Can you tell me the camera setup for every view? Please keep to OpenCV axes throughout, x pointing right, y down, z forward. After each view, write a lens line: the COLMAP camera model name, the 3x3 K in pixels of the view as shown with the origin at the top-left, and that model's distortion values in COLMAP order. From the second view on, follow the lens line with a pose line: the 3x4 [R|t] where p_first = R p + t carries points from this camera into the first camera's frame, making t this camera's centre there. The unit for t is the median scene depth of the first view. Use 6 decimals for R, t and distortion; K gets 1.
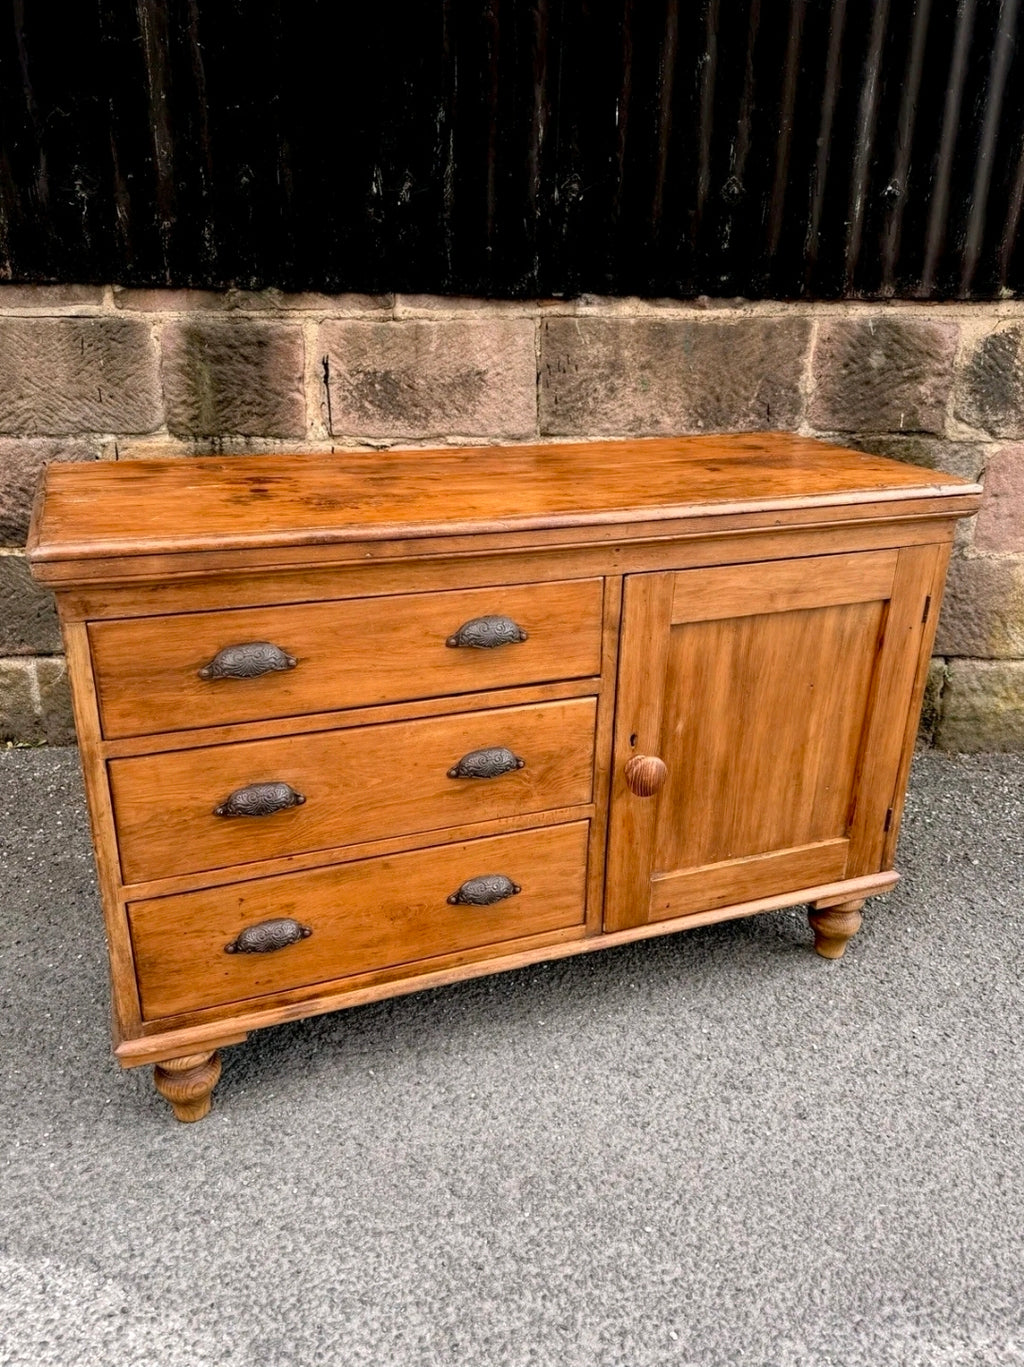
lens RADIAL K [[1027.7, 0, 517.2], [0, 1027.7, 686.6], [0, 0, 1]] dist [0.018723, -0.030701]
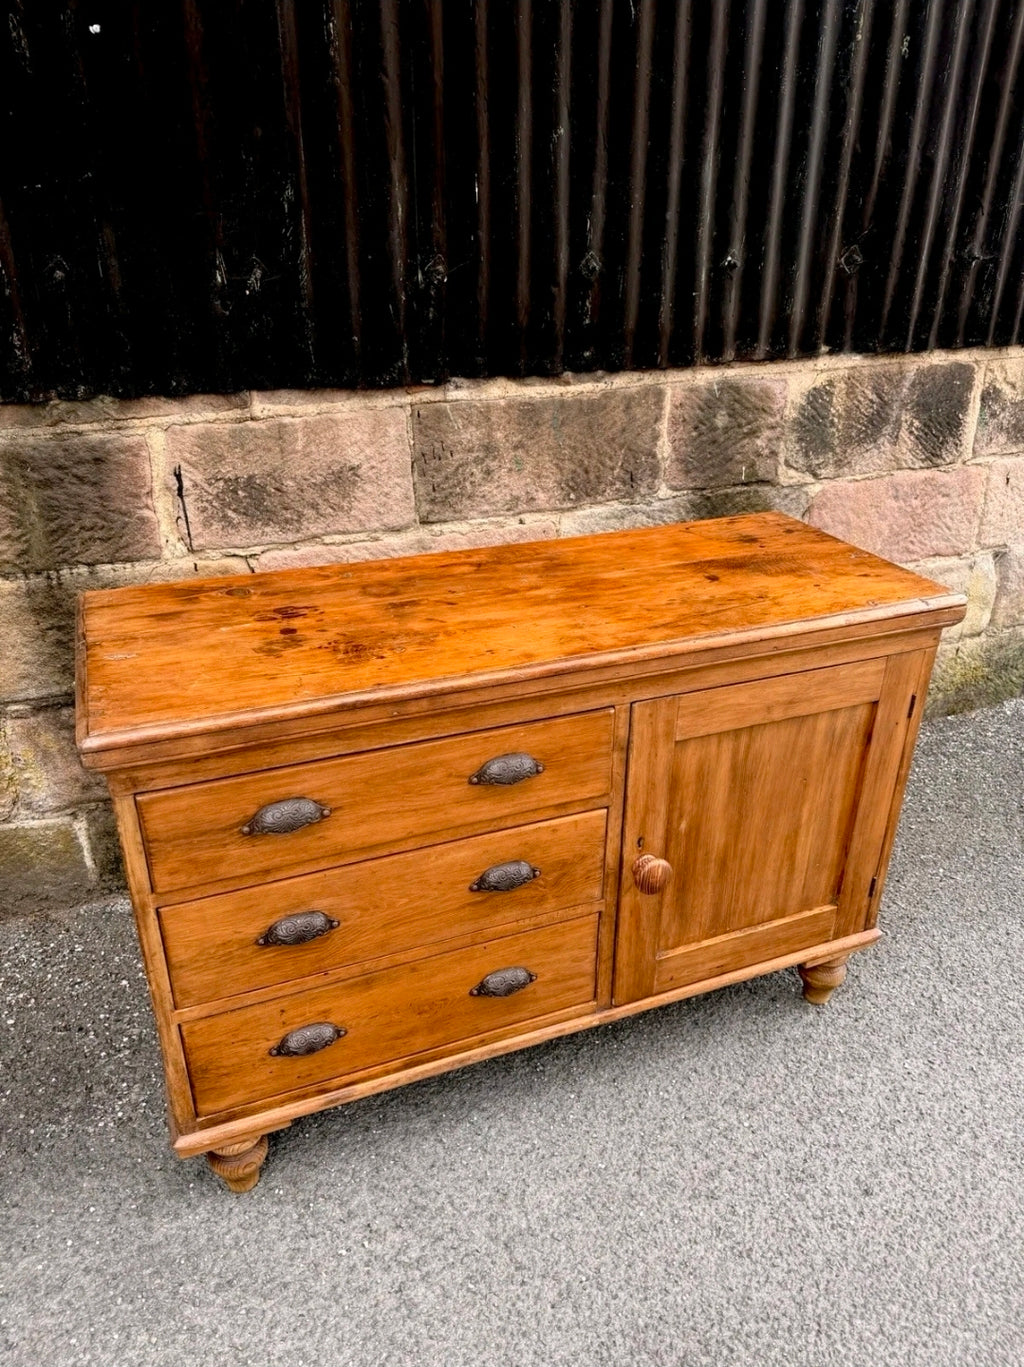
lens RADIAL K [[966.1, 0, 519.7], [0, 966.1, 689.9], [0, 0, 1]] dist [0.060932, -0.085781]
pose [[0.935969, -0.165559, 0.310727, -0.224563], [0.140940, 0.984930, 0.100244, -0.195331], [-0.322641, -0.050032, 0.945198, 0.126322]]
